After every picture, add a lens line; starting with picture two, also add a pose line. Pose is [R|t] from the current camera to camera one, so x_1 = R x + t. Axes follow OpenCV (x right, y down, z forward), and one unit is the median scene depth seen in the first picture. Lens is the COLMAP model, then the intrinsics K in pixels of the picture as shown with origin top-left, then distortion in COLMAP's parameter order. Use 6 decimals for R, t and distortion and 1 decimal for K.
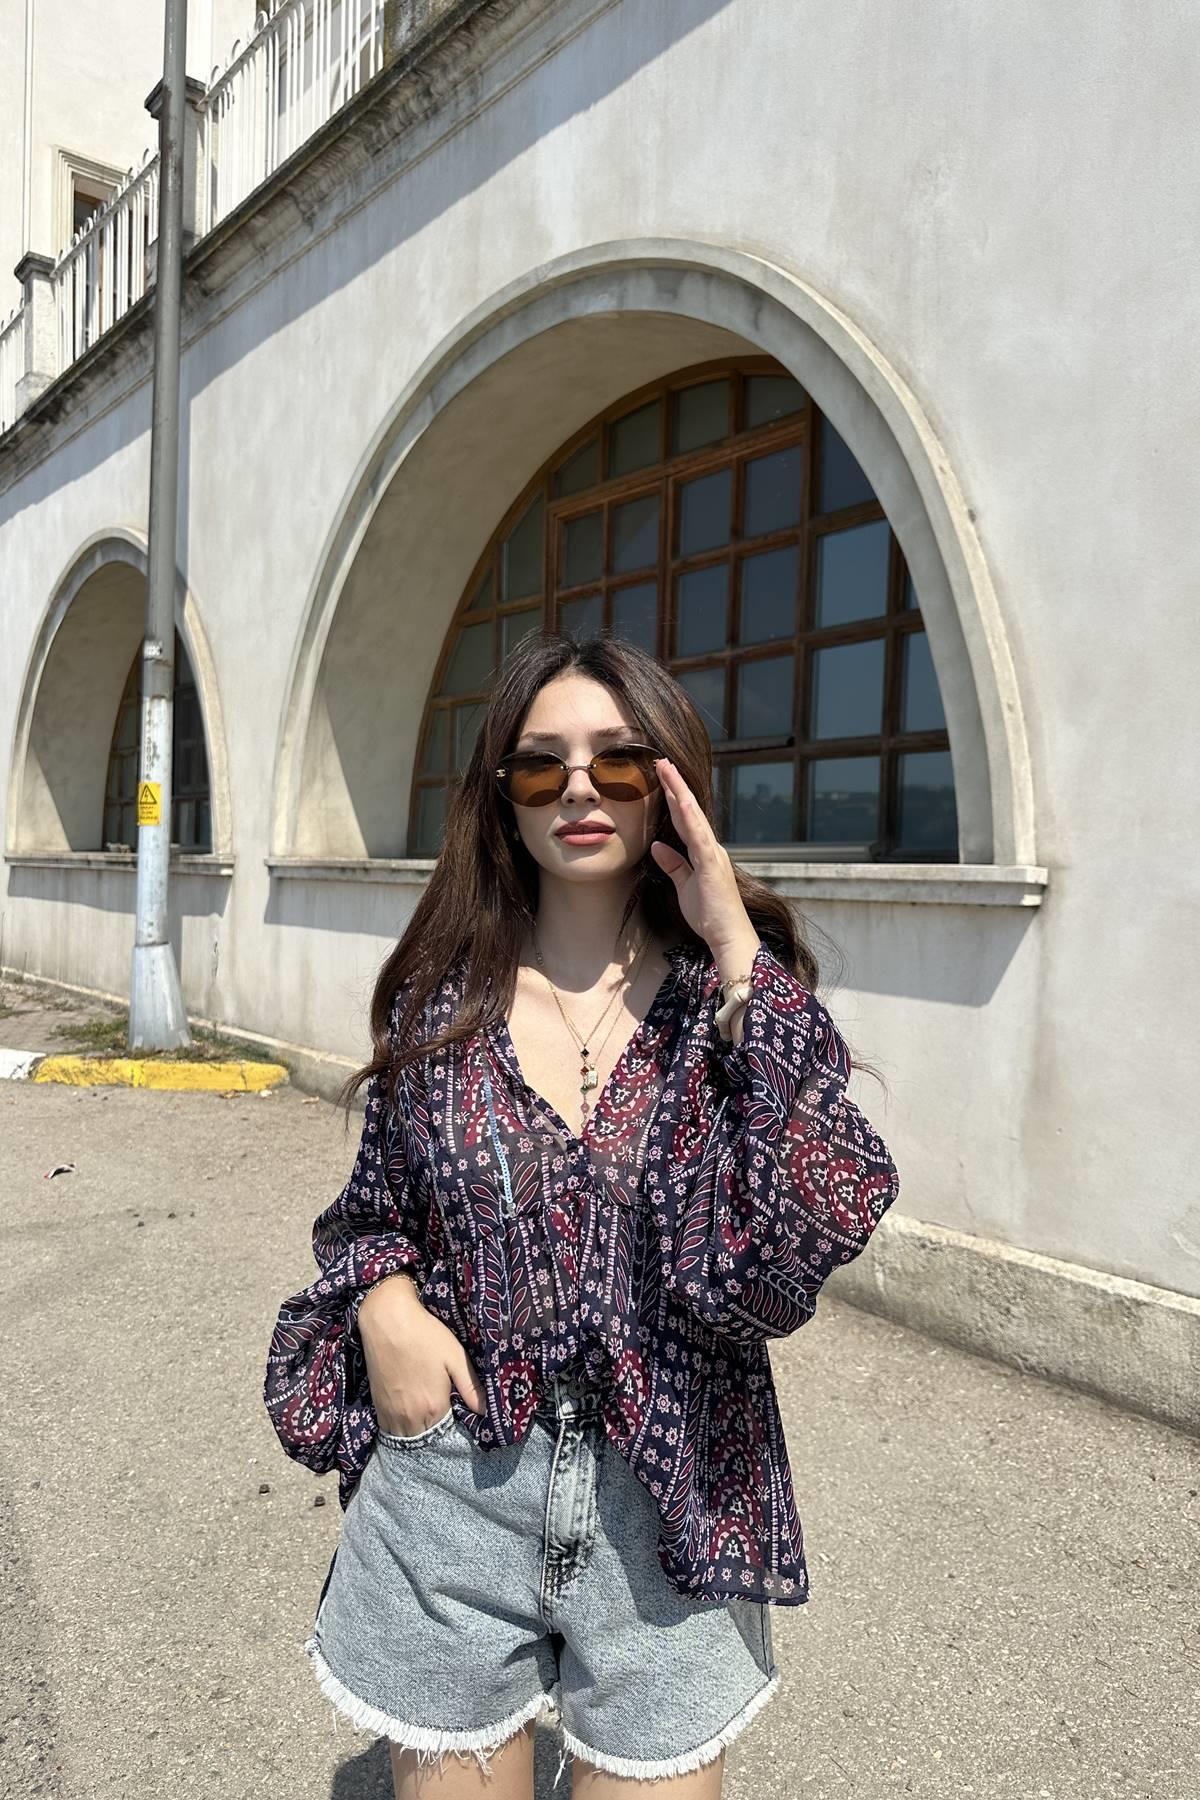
lens RADIAL K [[1300.1, 0, 600.0], [0, 1300.1, 900.0], [0, 0, 1]] dist [-0.009332, -0.002558]
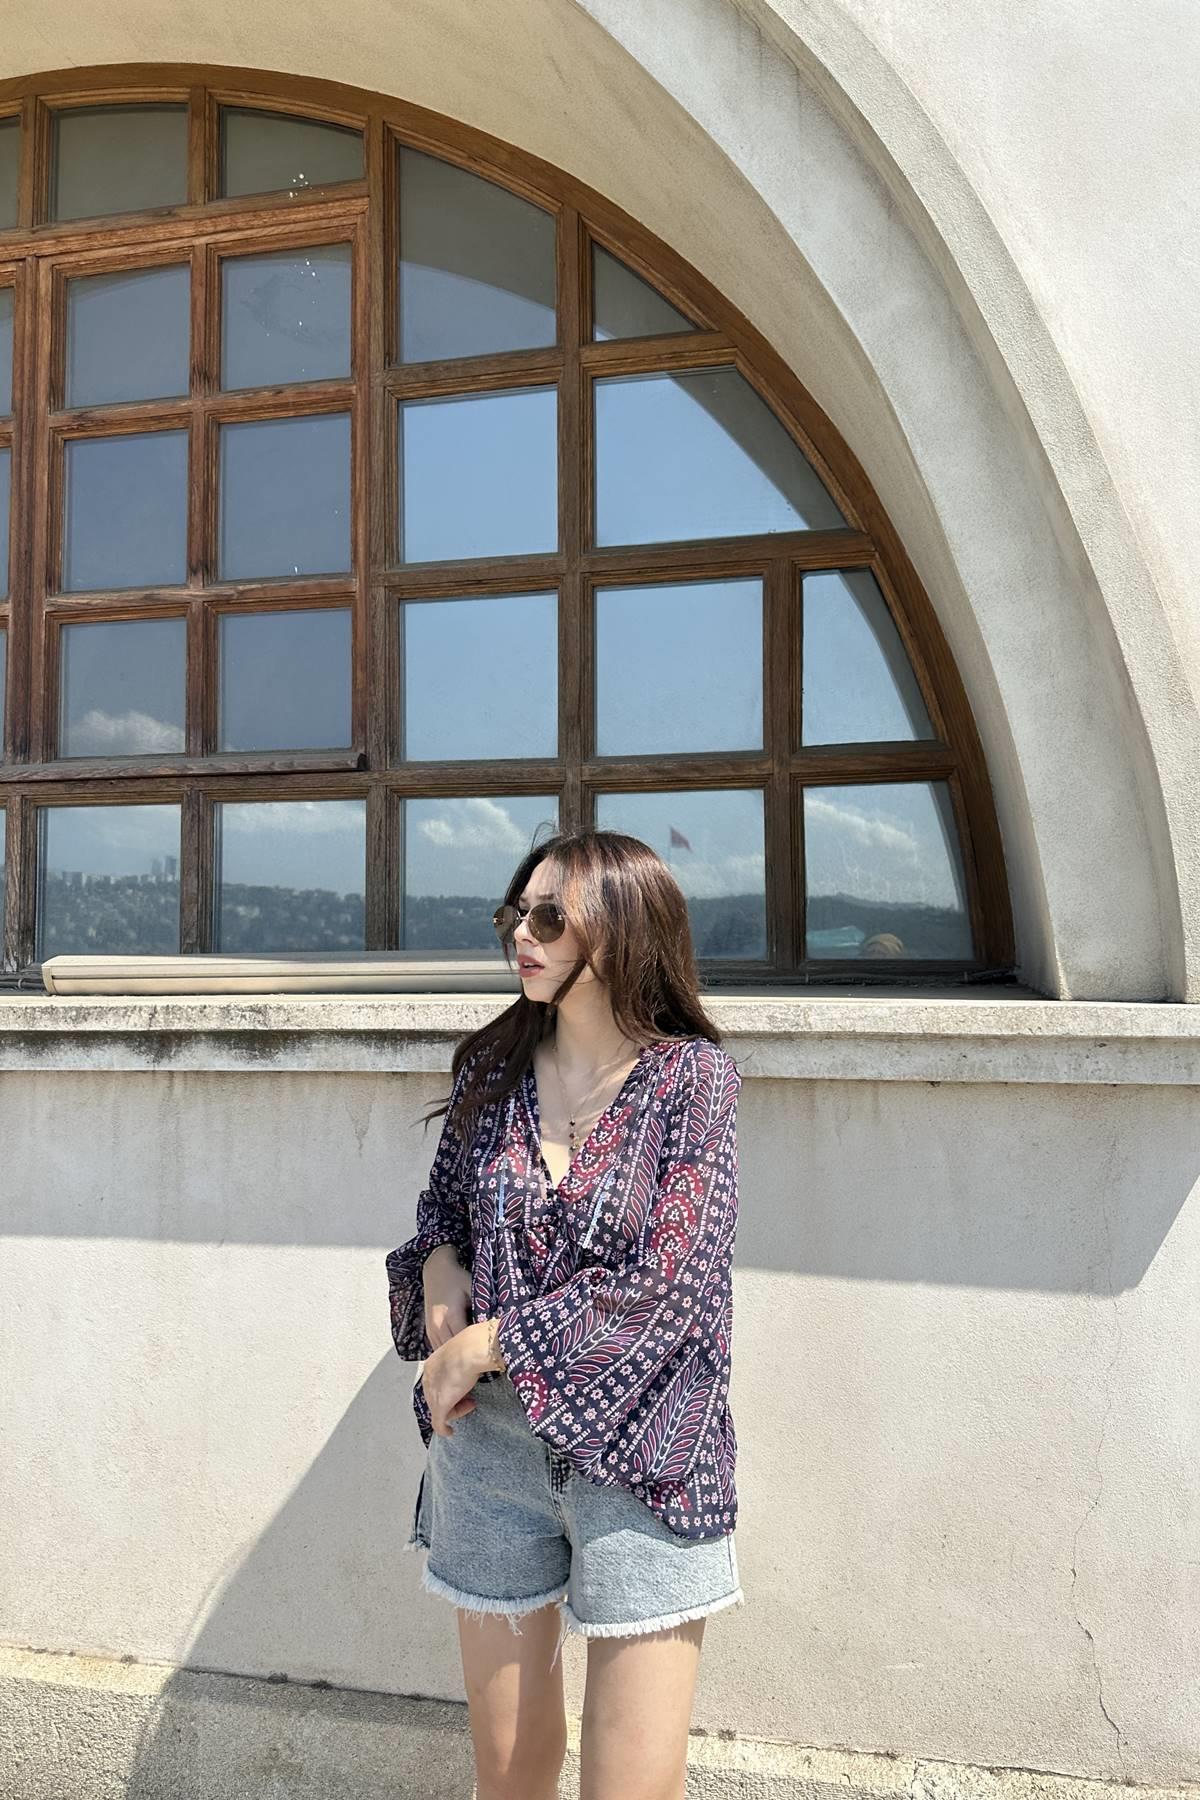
lens RADIAL K [[1300.1, 0, 600.0], [0, 1300.1, 900.0], [0, 0, 1]] dist [-0.009332, -0.002558]
pose [[0.772470, 0.008559, 0.634994, -0.121706], [0.034489, 0.997868, -0.055406, -0.033036], [-0.634114, 0.064700, 0.770528, 0.546783]]
